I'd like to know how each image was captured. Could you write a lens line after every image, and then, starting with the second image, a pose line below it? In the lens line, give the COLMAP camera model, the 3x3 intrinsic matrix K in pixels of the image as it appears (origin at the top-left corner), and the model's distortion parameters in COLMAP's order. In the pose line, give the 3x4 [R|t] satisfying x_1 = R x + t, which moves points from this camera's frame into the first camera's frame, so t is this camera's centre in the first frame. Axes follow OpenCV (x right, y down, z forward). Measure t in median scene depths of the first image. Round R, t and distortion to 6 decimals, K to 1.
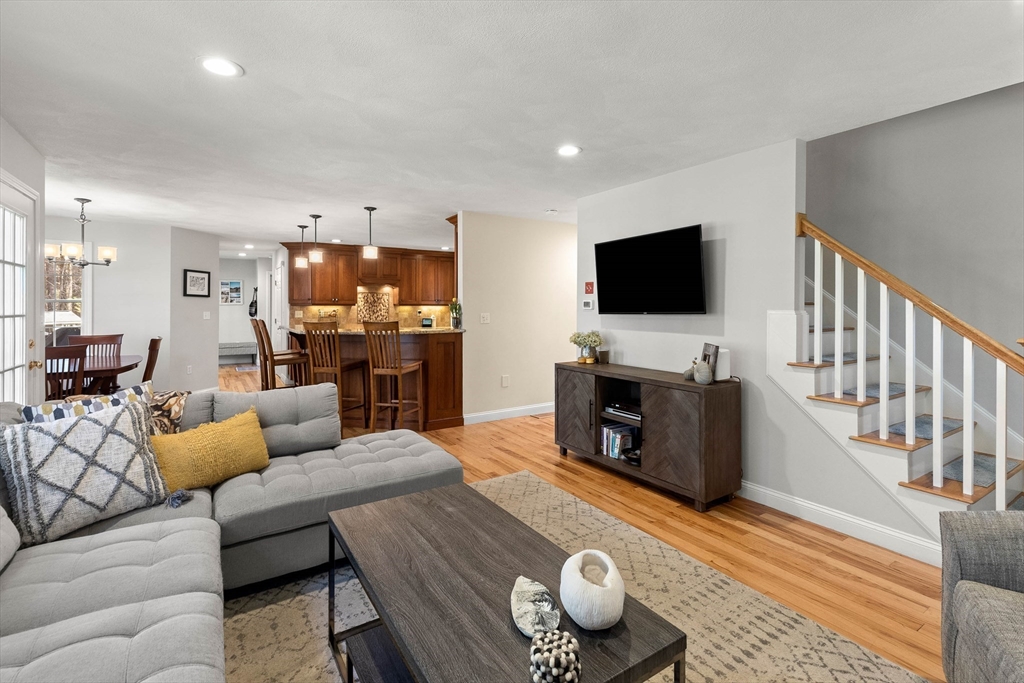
lens RADIAL K [[467.6, 0, 514.3], [0, 467.6, 304.3], [0, 0, 1]] dist [0.002121, 0.000605]
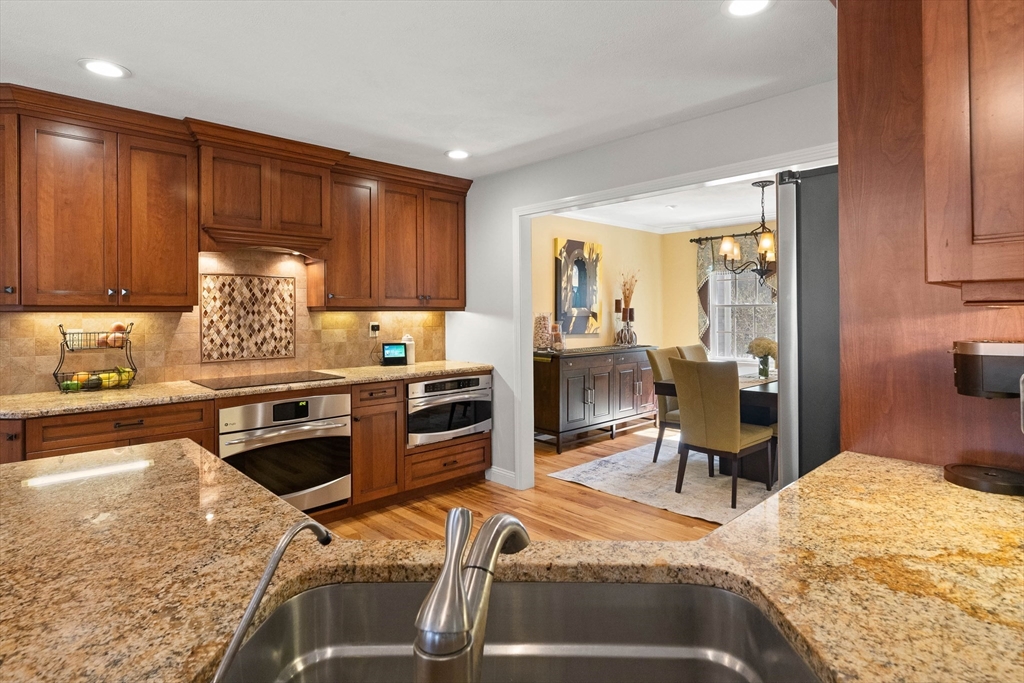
lens RADIAL K [[553.9, 0, 532.1], [0, 553.9, 313.8], [0, 0, 1]] dist [0.000036, 0.000422]
pose [[0.978982, -0.009456, 0.203728, -0.226668], [0.008579, 0.999950, 0.005188, 0.005484], [-0.203767, -0.003331, 0.979014, 0.696132]]
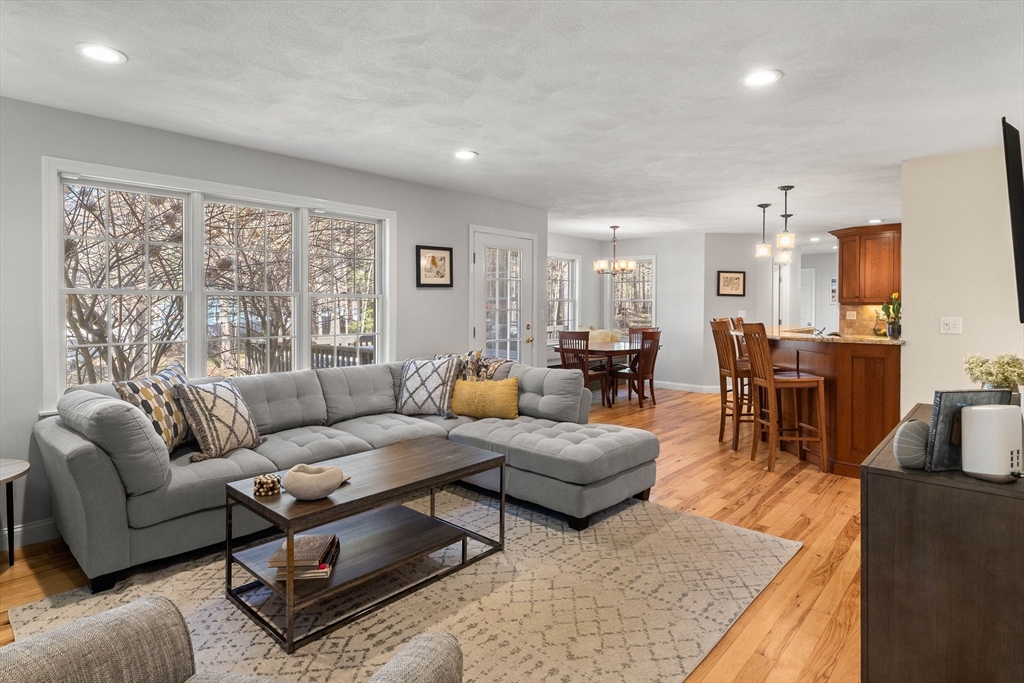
lens RADIAL K [[553.9, 0, 517.0], [0, 553.9, 309.3], [0, 0, 1]] dist [0.000036, 0.000422]
pose [[0.260109, 0.008961, -0.965538, 0.382960], [-0.000507, 0.999958, 0.009144, 0.002075], [0.965579, -0.001889, 0.260103, 0.210396]]
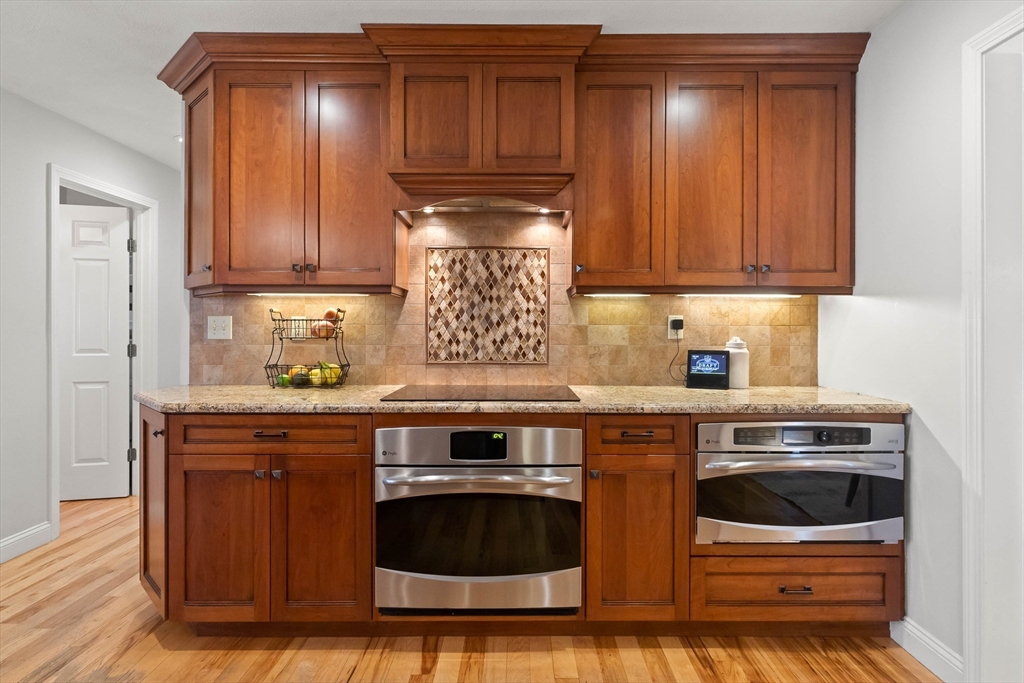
lens RADIAL K [[553.9, 0, 516.5], [0, 553.9, 333.6], [0, 0, 1]] dist [0.000036, 0.000422]
pose [[0.830390, -0.000912, -0.557182, -0.150354], [0.002290, 0.999996, 0.001777, 0.028765], [0.557179, -0.002752, 0.830388, 0.965676]]
